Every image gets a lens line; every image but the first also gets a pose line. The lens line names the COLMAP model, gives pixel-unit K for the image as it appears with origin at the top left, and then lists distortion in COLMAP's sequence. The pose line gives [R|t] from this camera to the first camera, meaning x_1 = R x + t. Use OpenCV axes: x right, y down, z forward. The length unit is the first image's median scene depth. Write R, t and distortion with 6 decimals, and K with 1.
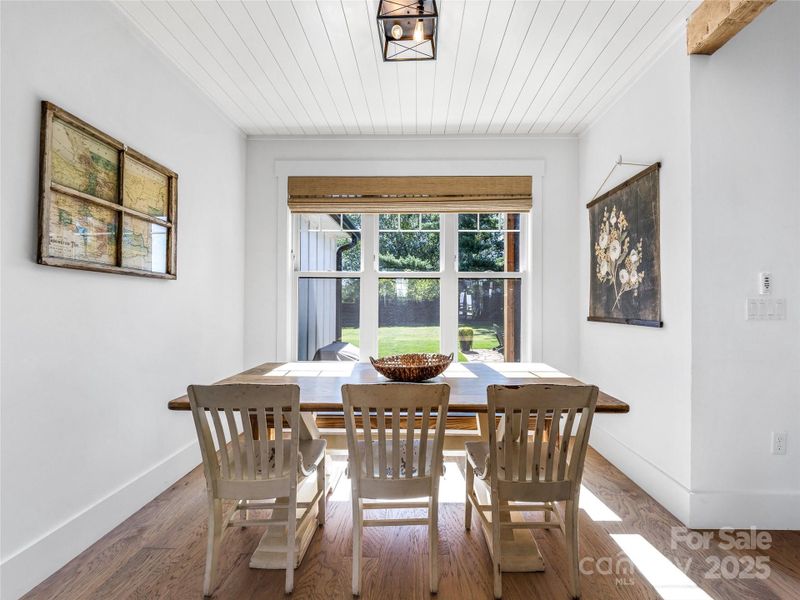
lens RADIAL K [[320.5, 0, 393.1], [0, 320.5, 297.8], [0, 0, 1]] dist [-0.001916, -0.000072]
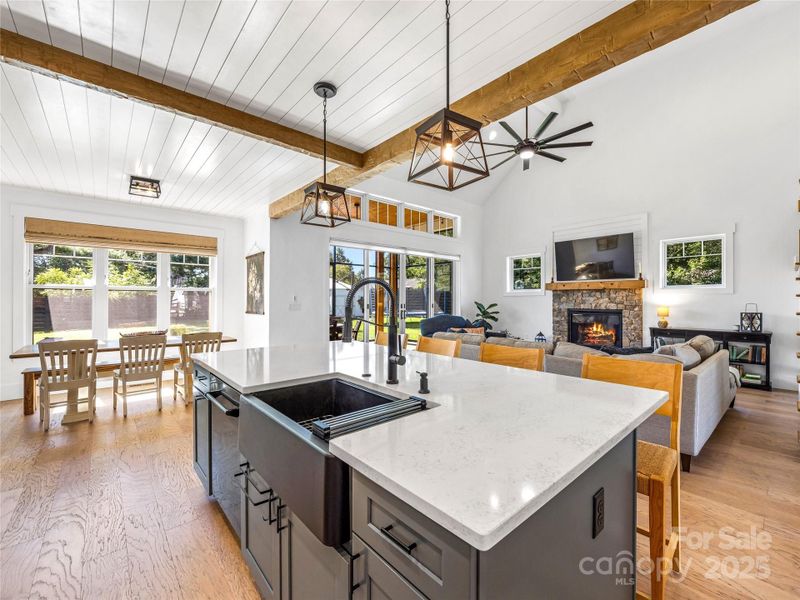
lens RADIAL K [[340.9, 0, 401.8], [0, 340.9, 300.4], [0, 0, 1]] dist [0.005924, -0.000200]
pose [[0.699549, -0.005823, 0.714560, -0.285513], [-0.011456, 0.999747, 0.019363, -0.075133], [-0.714492, -0.021731, 0.699306, -1.388430]]
